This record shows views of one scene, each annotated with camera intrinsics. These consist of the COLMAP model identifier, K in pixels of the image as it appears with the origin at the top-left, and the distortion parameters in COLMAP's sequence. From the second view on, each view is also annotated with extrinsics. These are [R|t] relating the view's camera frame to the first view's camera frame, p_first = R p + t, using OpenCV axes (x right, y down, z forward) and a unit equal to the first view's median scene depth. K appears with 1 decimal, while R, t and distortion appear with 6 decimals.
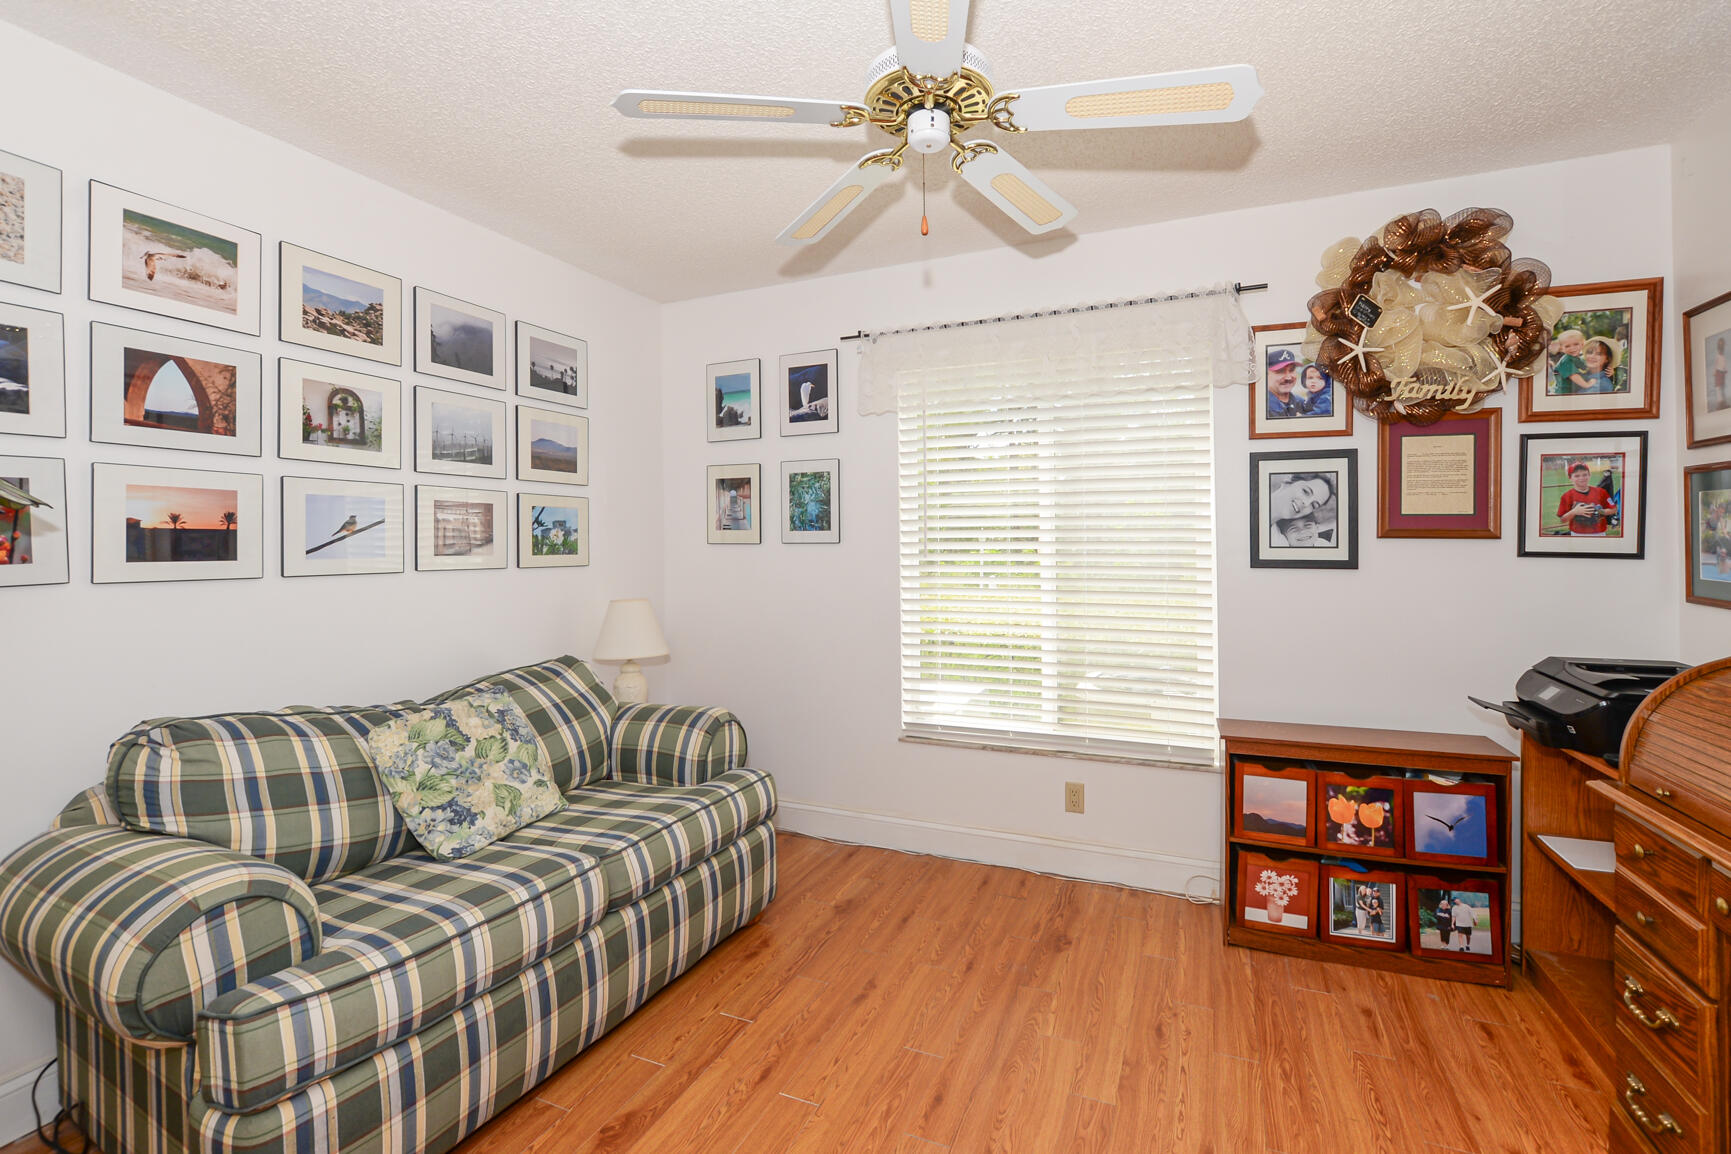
lens RADIAL K [[787.7, 0, 865.5], [0, 787.7, 530.6], [0, 0, 1]] dist [-0.017571, 0.000262]
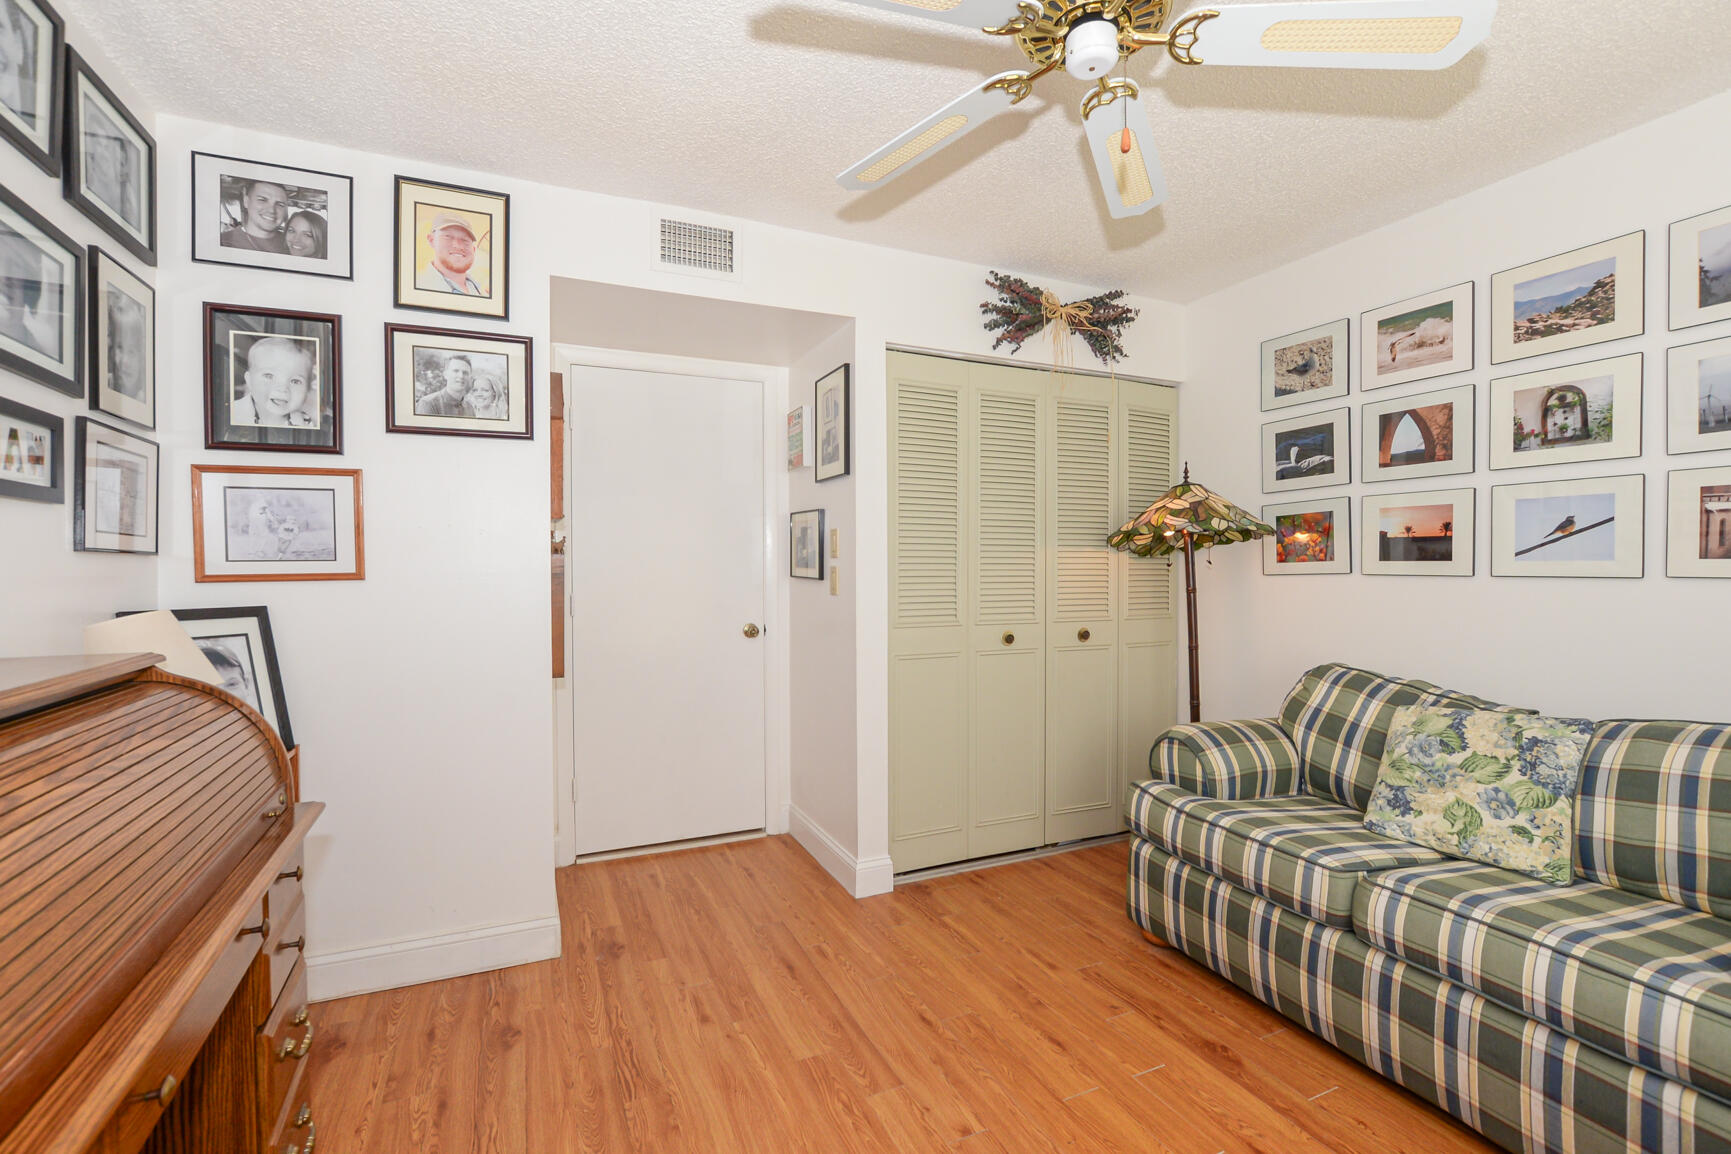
lens RADIAL K [[775.8, 0, 865.5], [0, 775.8, 577.0], [0, 0, 1]] dist [-0.017285, 0.000598]
pose [[-0.673941, 0.020253, -0.738508, 0.698437], [0.019346, 0.999765, 0.009763, 0.033395], [0.738532, -0.007708, -0.674174, 1.116429]]
